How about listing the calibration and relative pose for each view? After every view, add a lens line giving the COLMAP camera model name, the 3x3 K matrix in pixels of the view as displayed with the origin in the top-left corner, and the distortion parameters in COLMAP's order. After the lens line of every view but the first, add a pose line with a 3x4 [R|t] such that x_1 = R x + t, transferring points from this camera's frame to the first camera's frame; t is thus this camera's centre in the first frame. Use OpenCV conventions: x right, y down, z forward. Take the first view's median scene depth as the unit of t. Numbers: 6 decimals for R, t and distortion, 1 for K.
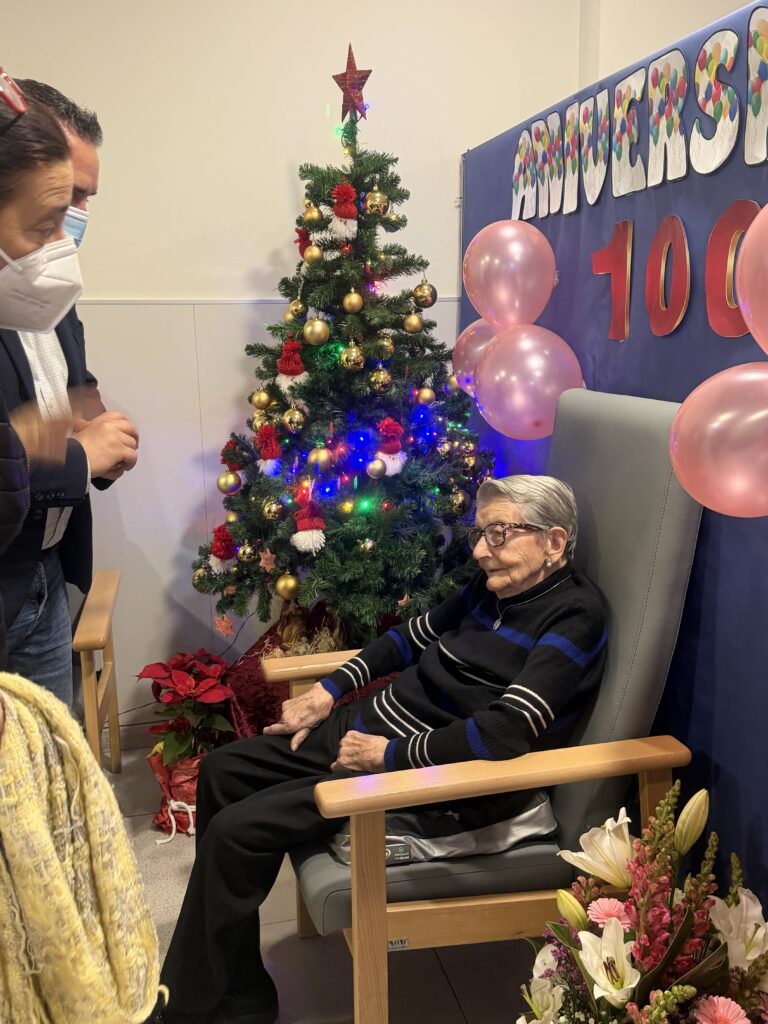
lens RADIAL K [[917.6, 0, 384.0], [0, 917.6, 512.0], [0, 0, 1]] dist [0.194491, -0.352968]
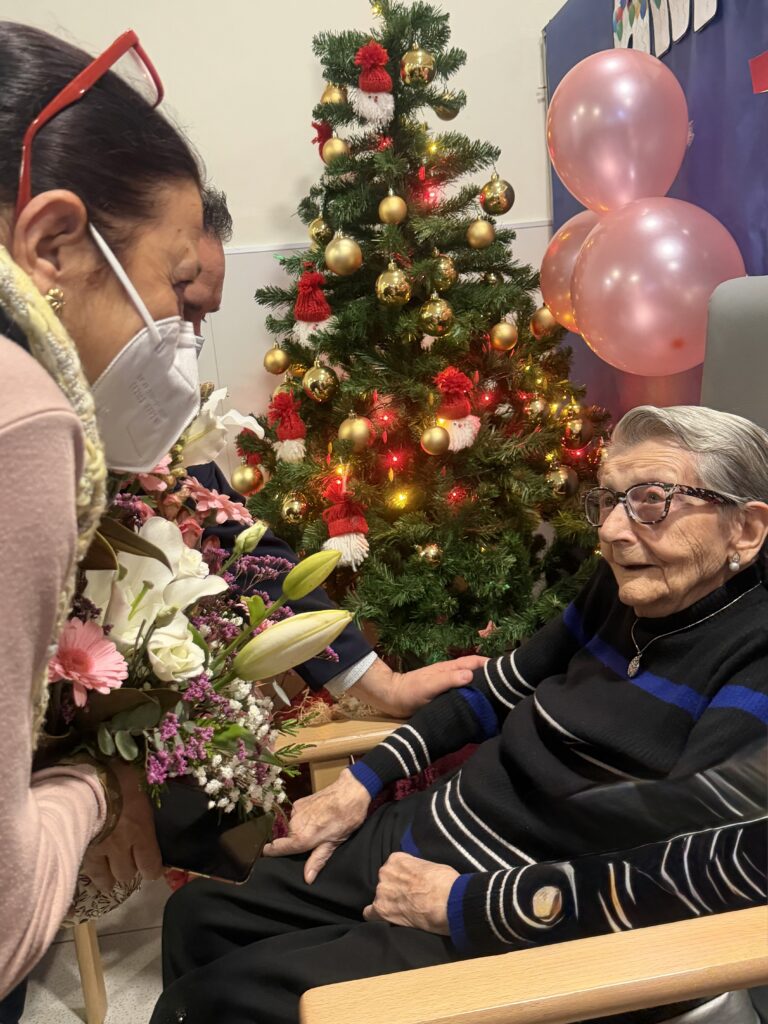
lens RADIAL K [[917.6, 0, 384.0], [0, 917.6, 512.0], [0, 0, 1]] dist [0.194491, -0.352968]
pose [[0.990778, -0.057011, -0.122915, 0.034791], [0.053805, 0.998123, -0.029256, 0.024156], [0.124352, 0.022373, 0.991986, 0.302770]]
